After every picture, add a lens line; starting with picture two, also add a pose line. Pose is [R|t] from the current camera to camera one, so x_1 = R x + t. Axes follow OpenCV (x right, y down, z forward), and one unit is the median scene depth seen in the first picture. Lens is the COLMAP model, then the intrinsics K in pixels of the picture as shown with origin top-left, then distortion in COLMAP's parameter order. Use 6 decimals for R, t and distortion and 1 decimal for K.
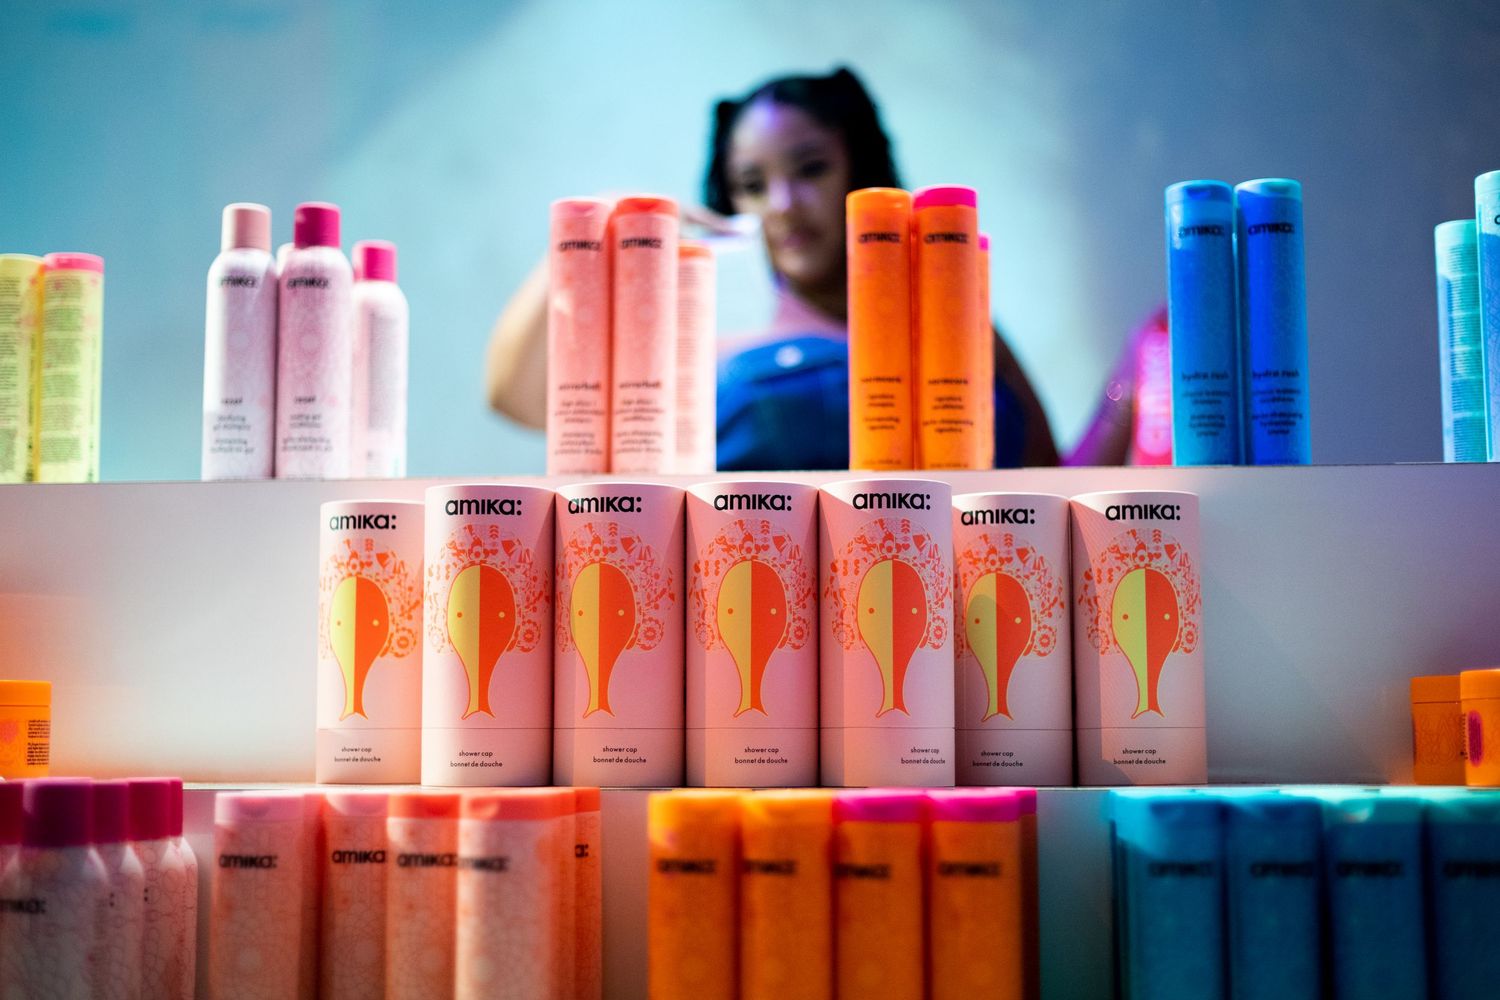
lens RADIAL K [[2242.9, 0, 750.0], [0, 2242.9, 500.0], [0, 0, 1]] dist [-0.008533, 0.137120]
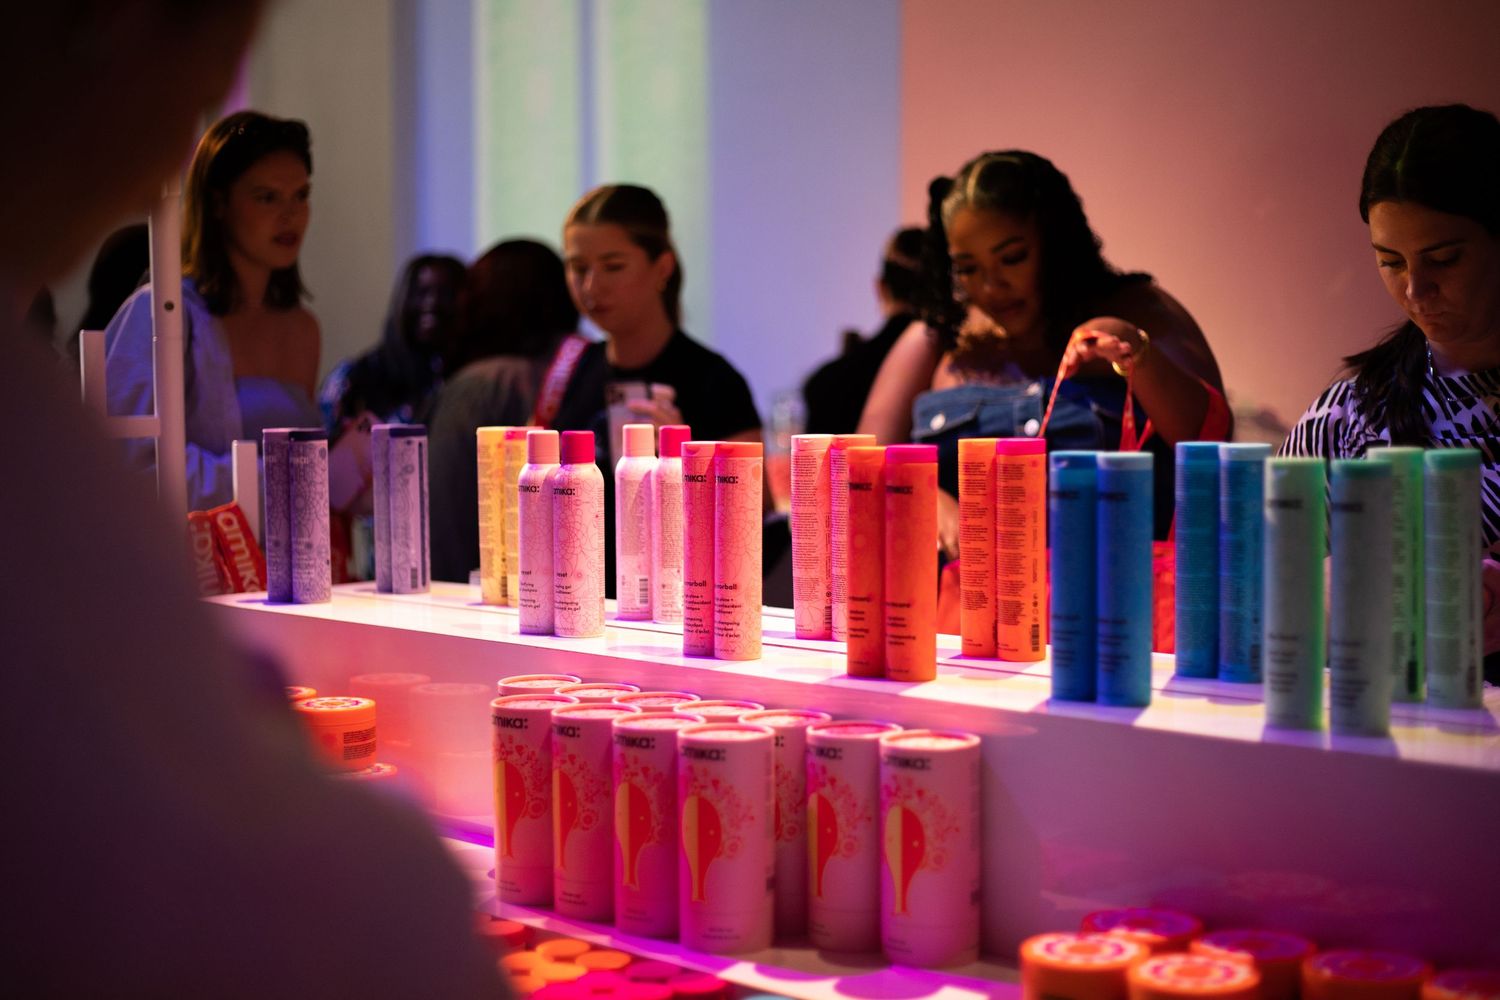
lens RADIAL K [[2242.9, 0, 750.0], [0, 2242.9, 500.0], [0, 0, 1]] dist [-0.008533, 0.137120]
pose [[0.782279, 0.037235, -0.621814, 0.807119], [0.078390, 0.984392, 0.157565, -0.316072], [0.617976, -0.172004, 0.767151, -0.023340]]
